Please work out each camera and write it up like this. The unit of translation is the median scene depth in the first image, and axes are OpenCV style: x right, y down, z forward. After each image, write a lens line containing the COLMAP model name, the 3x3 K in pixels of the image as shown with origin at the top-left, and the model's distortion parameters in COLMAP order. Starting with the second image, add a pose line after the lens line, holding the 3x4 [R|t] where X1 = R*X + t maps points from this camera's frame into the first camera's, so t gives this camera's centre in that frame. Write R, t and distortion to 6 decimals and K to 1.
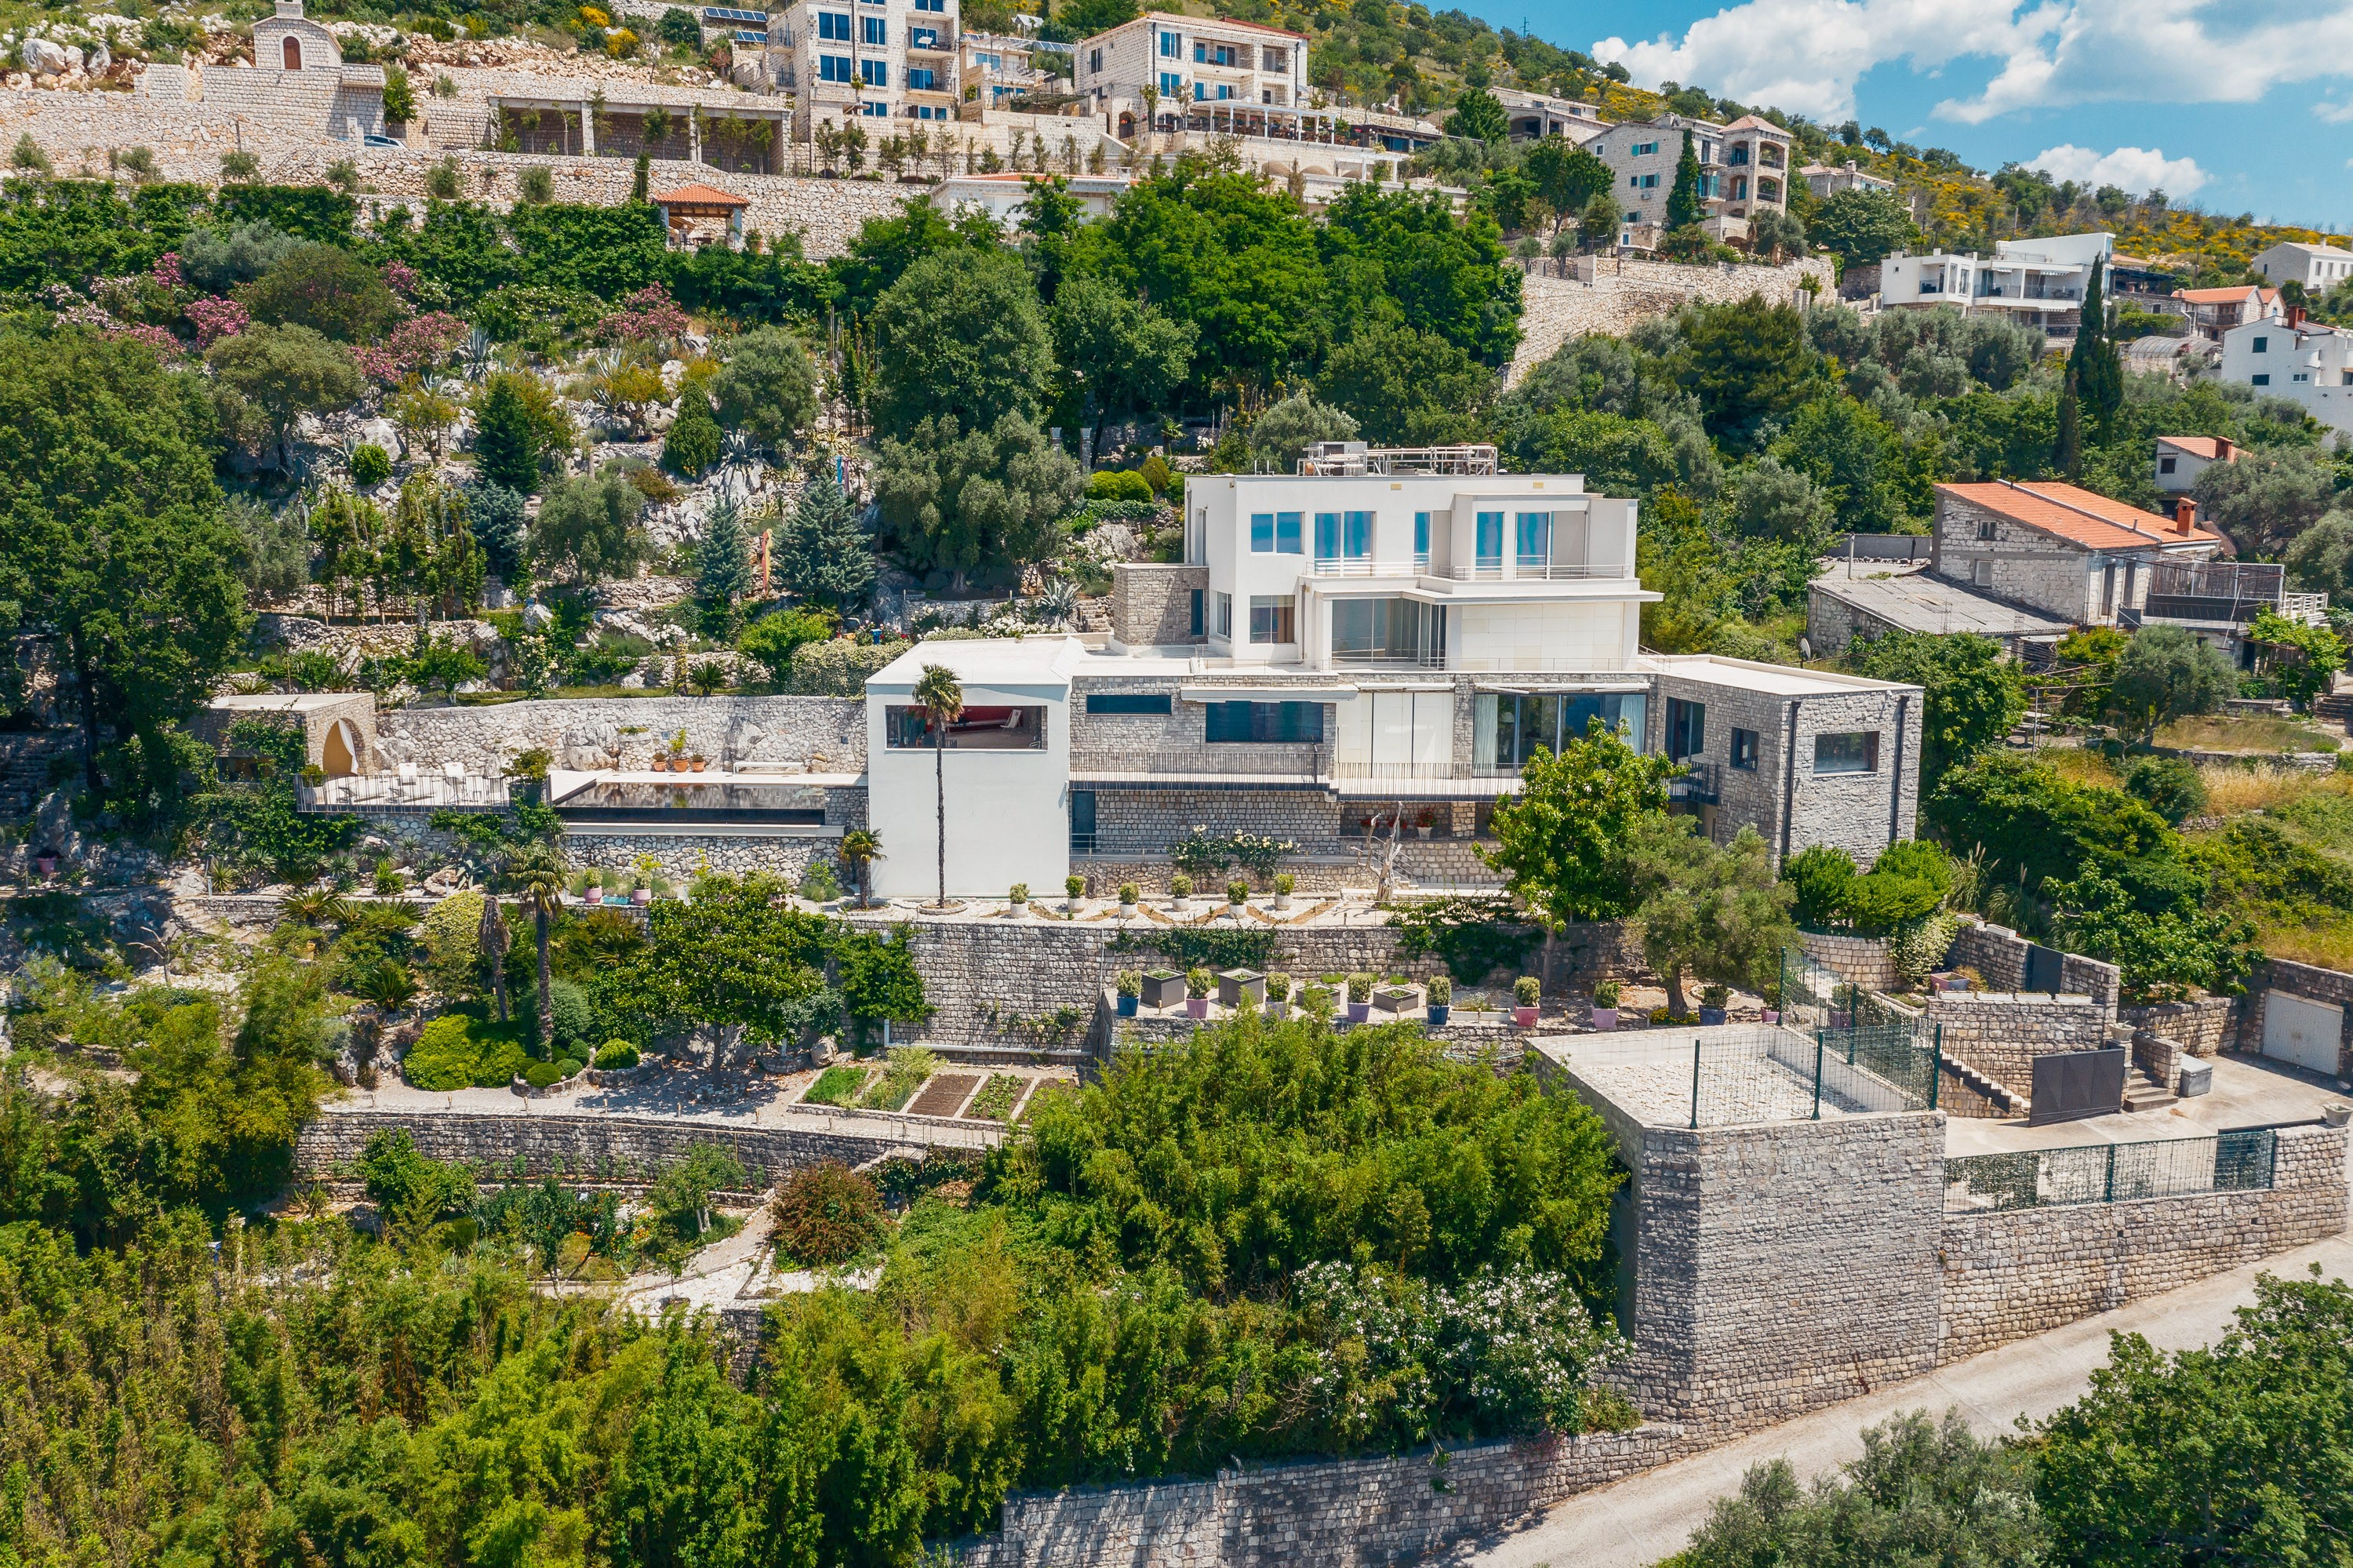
lens RADIAL K [[1883.2, 0, 1103.1], [0, 1883.2, 792.3], [0, 0, 1]] dist [0.002545, 0.005070]
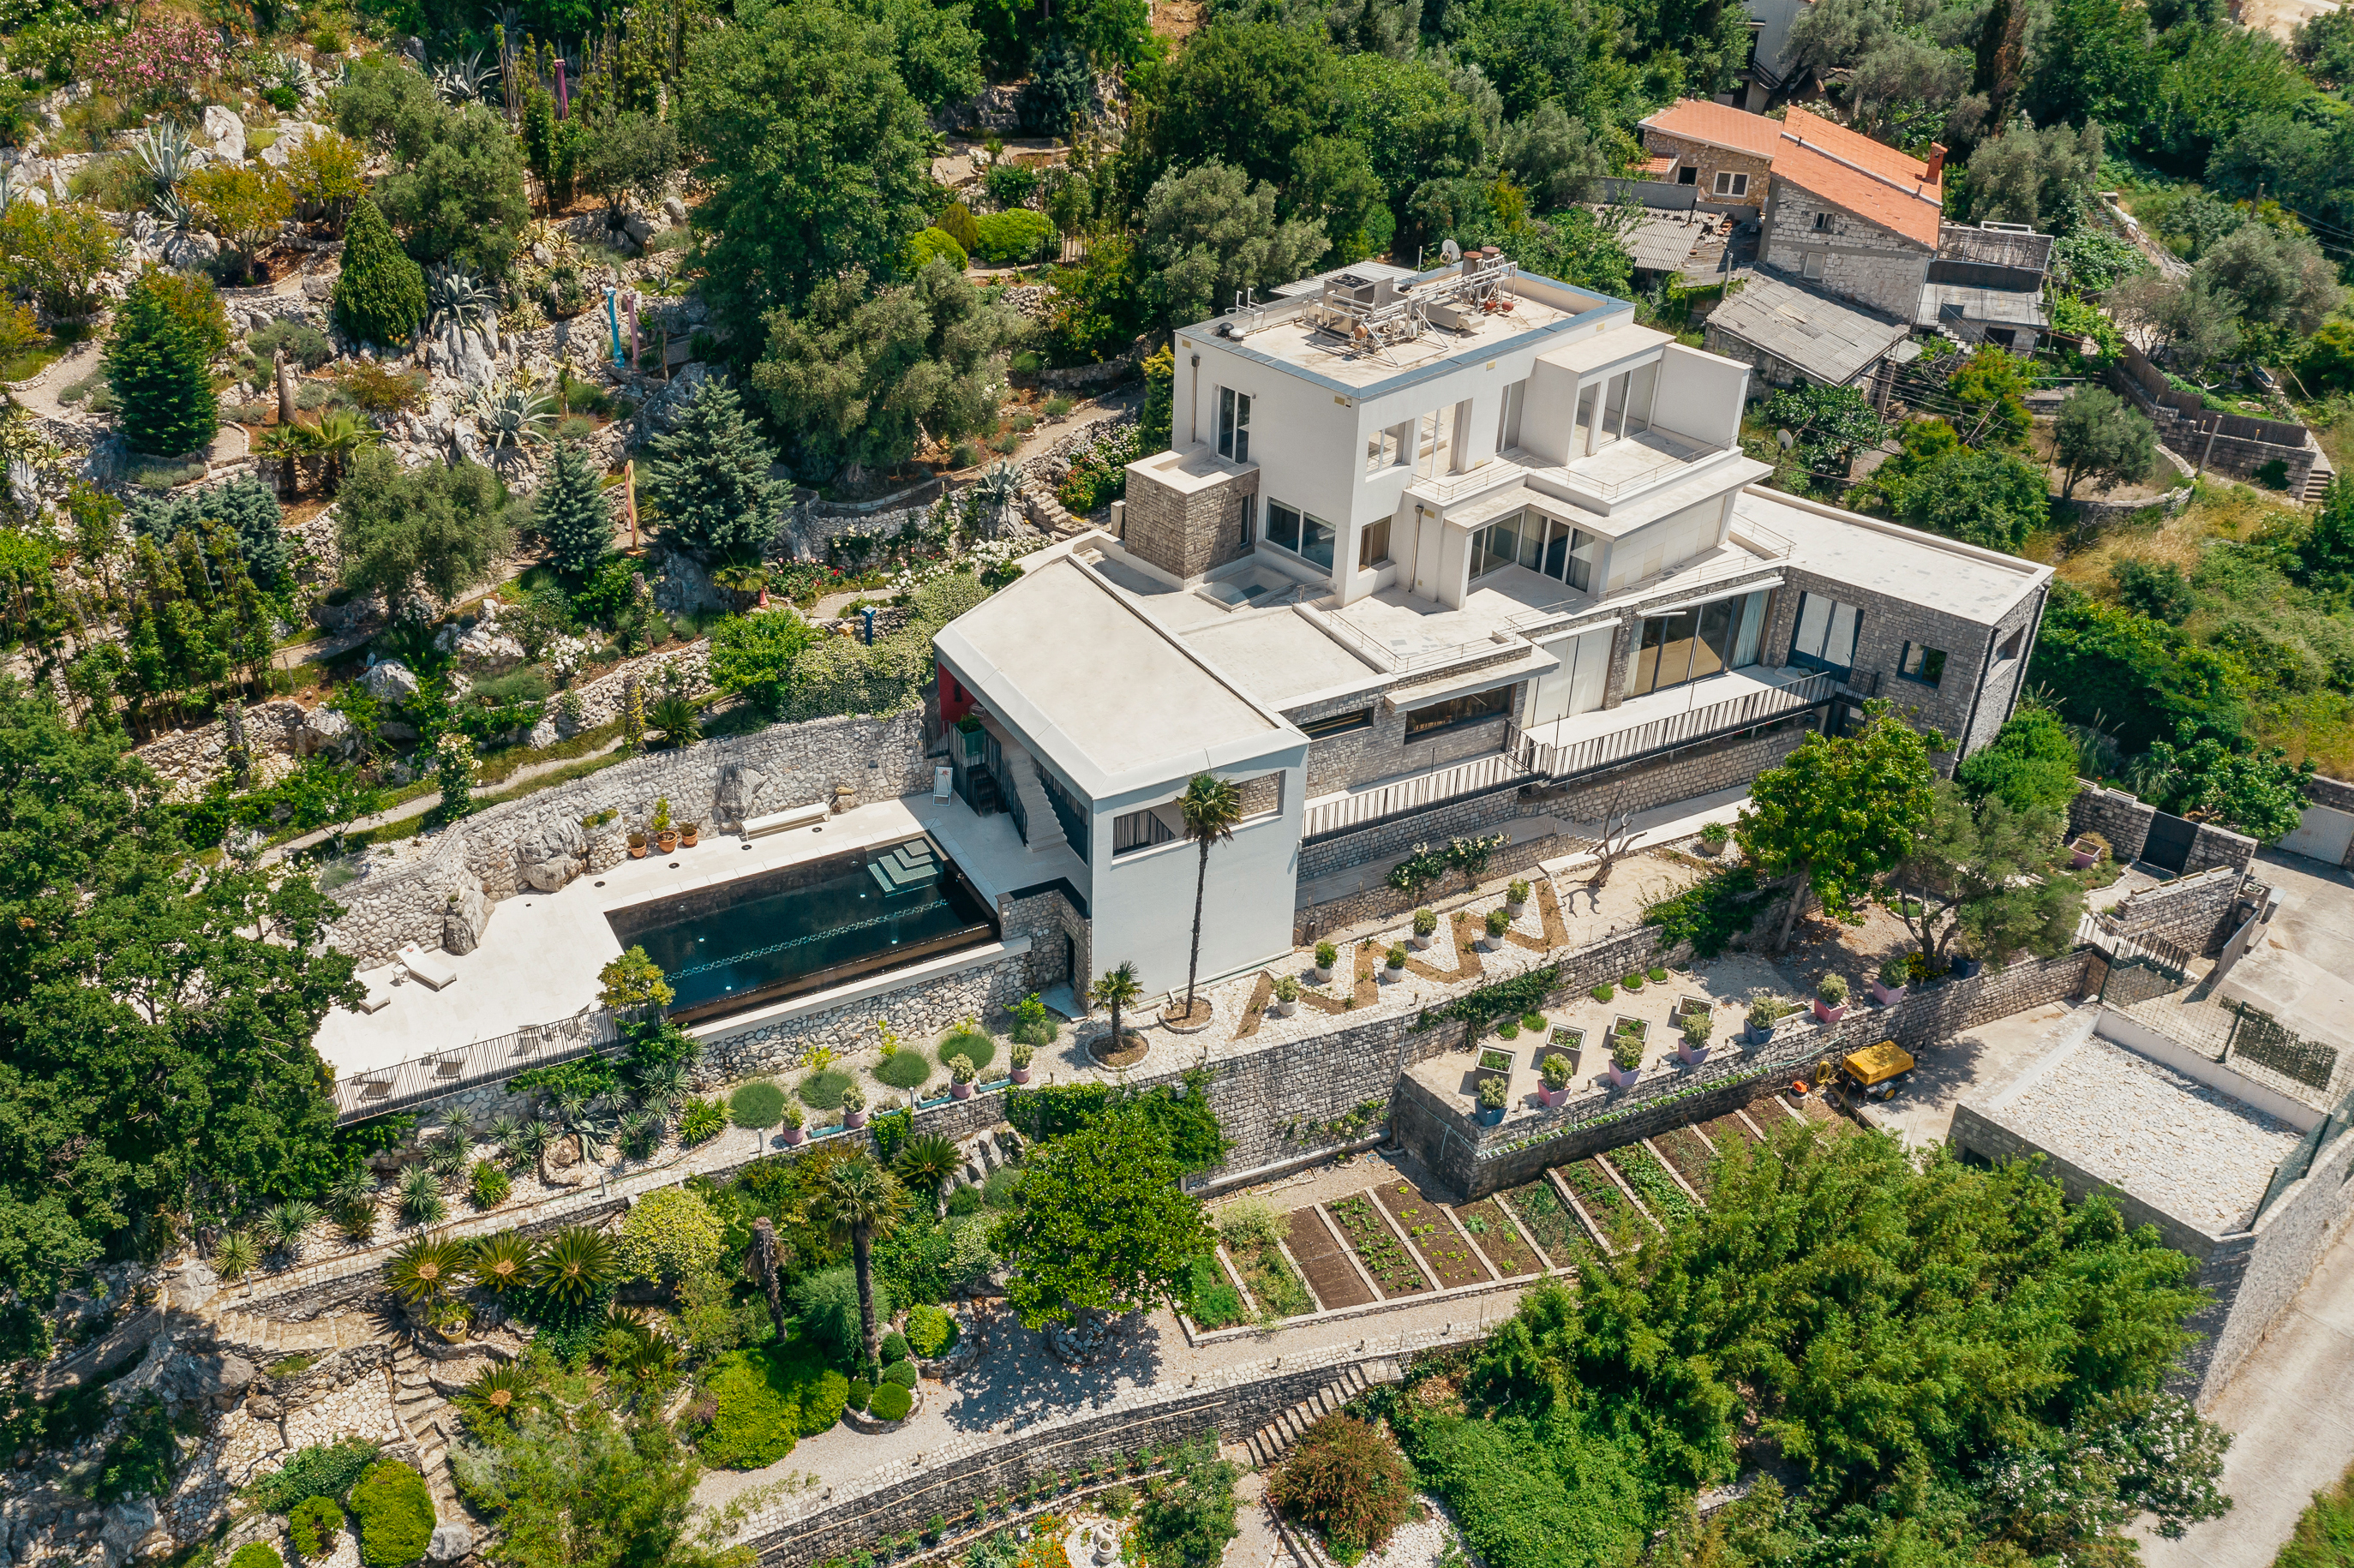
lens RADIAL K [[2008.6, 0, 1064.7], [0, 2008.6, 807.1], [0, 0, 1]] dist [-0.001519, 0.023984]
pose [[0.870953, -0.260346, 0.416726, -0.467019], [0.082842, 0.913757, 0.397724, -0.374722], [-0.484332, -0.311877, 0.817407, 0.298402]]
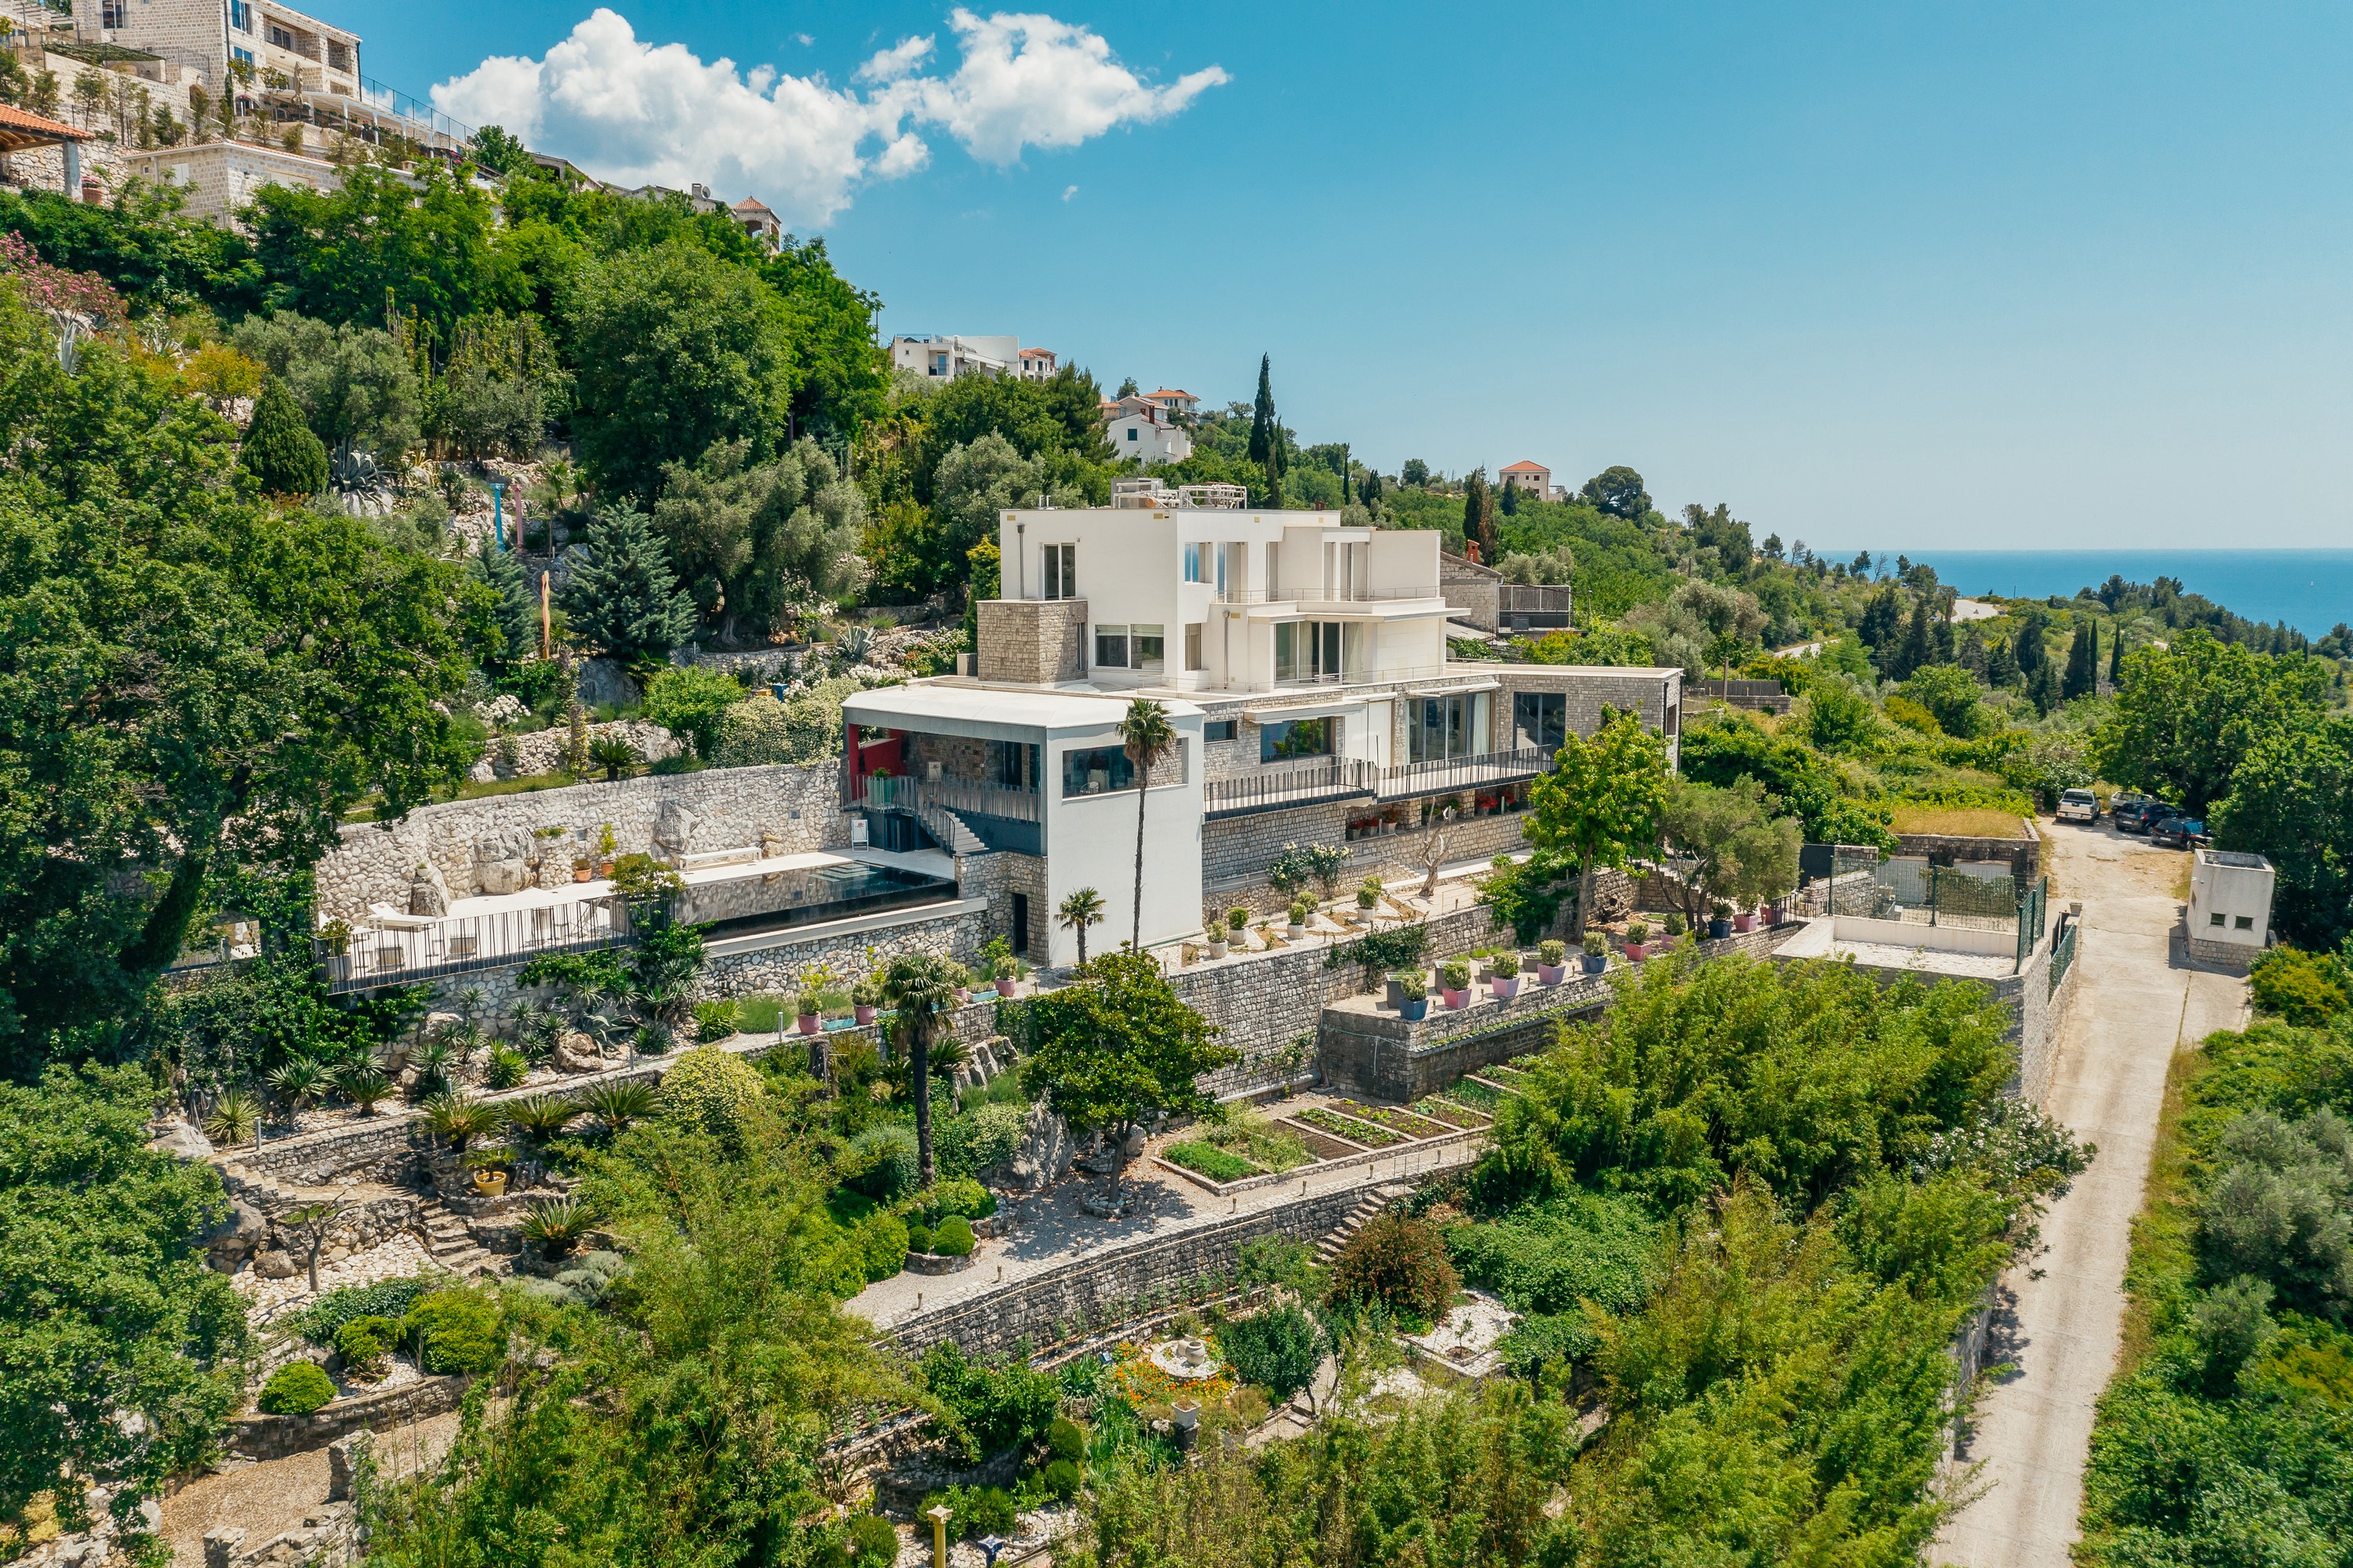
lens RADIAL K [[1852.4, 0, 1165.8], [0, 1852.4, 786.3], [0, 0, 1]] dist [-0.004216, 0.051499]
pose [[0.674016, -0.096170, 0.732430, -0.699454], [0.125732, 0.991958, 0.014543, -0.034650], [-0.727938, 0.082288, 0.680687, 0.346849]]
